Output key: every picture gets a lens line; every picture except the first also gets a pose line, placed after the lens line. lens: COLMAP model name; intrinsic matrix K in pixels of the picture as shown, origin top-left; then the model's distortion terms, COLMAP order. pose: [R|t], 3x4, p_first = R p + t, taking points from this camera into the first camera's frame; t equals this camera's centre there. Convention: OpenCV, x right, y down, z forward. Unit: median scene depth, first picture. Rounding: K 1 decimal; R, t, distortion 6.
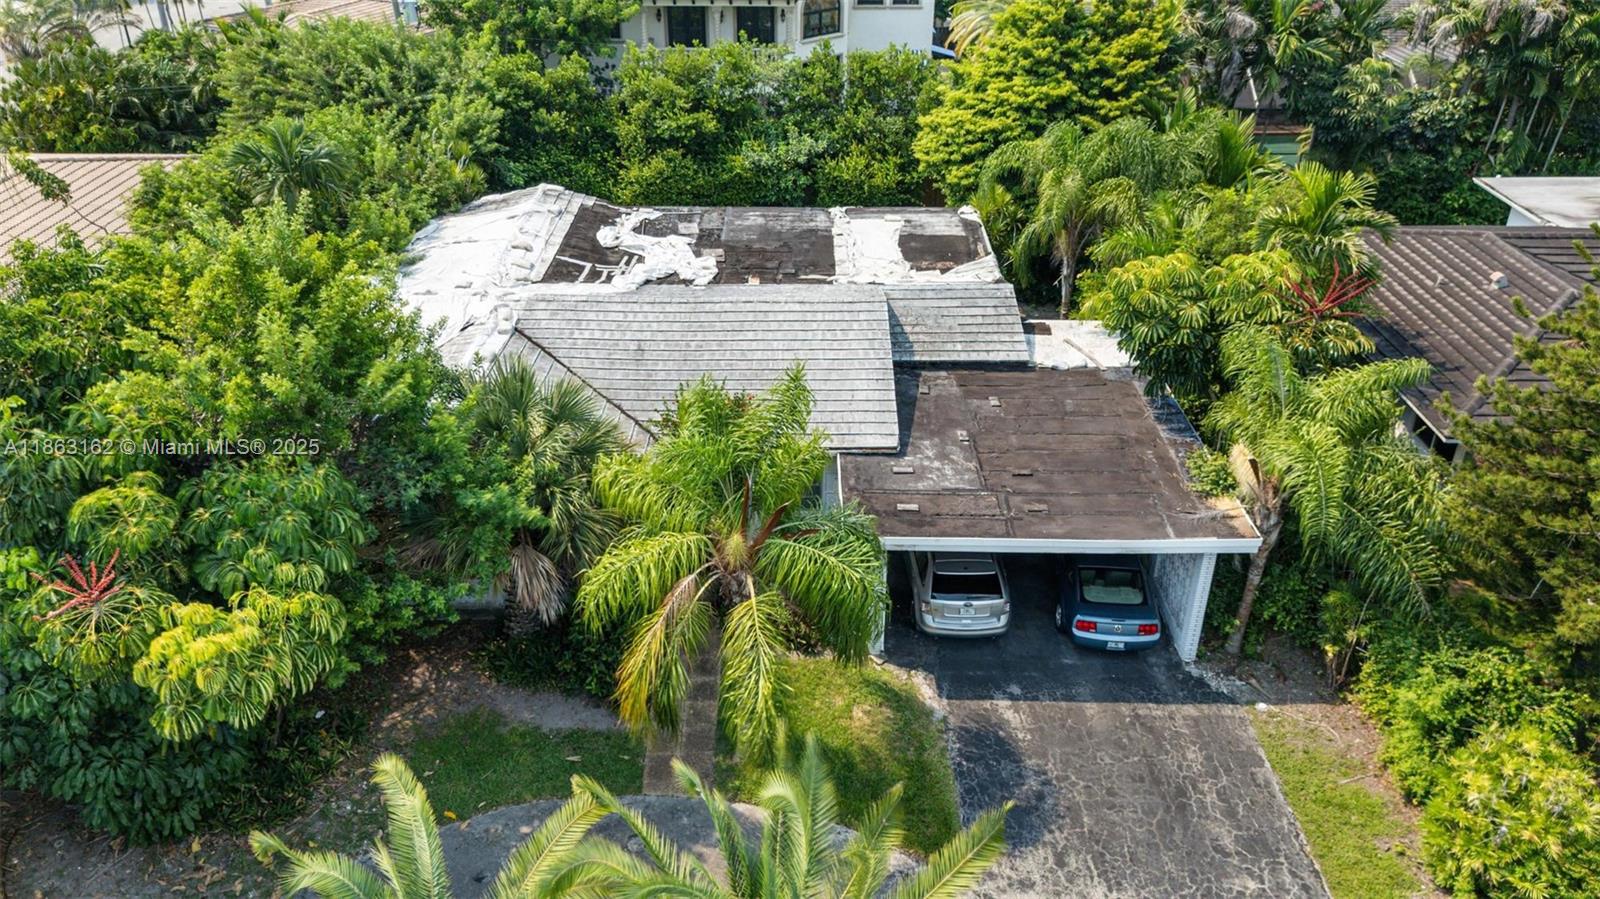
lens RADIAL K [[1170.4, 0, 809.4], [0, 1170.4, 463.1], [0, 0, 1]] dist [0.053159, -0.045792]
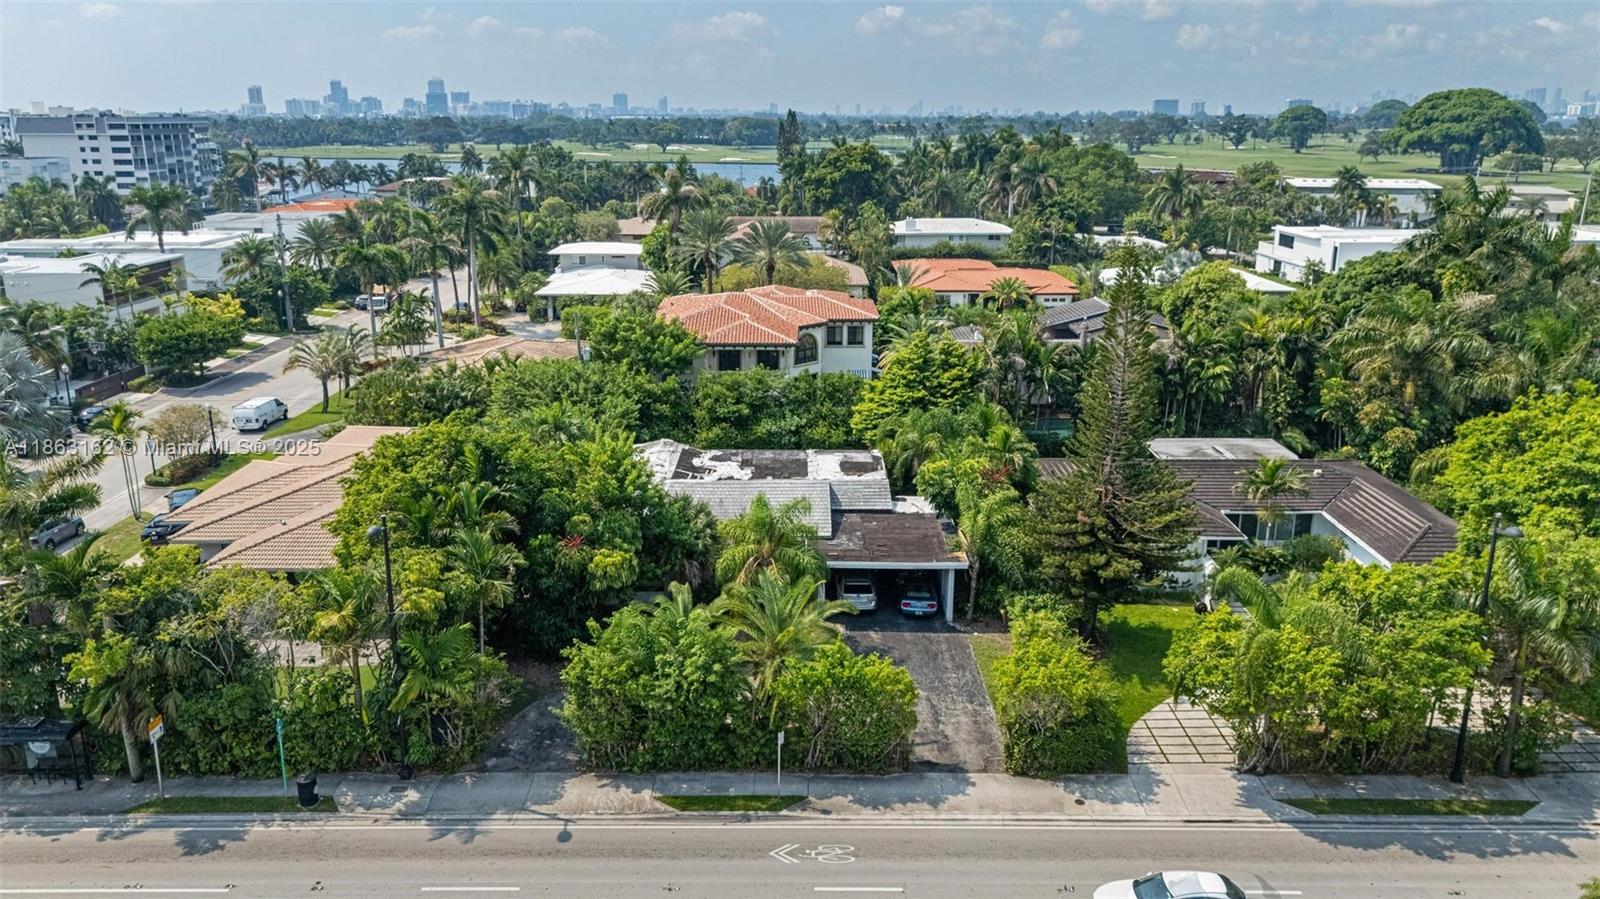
lens RADIAL K [[1170.4, 0, 799.8], [0, 1170.4, 454.8], [0, 0, 1]] dist [0.053159, -0.045792]
pose [[0.999988, 0.001063, -0.004691, 0.015701], [-0.002186, 0.969146, -0.246478, 0.287799], [0.004285, 0.246486, 0.969137, -0.949366]]
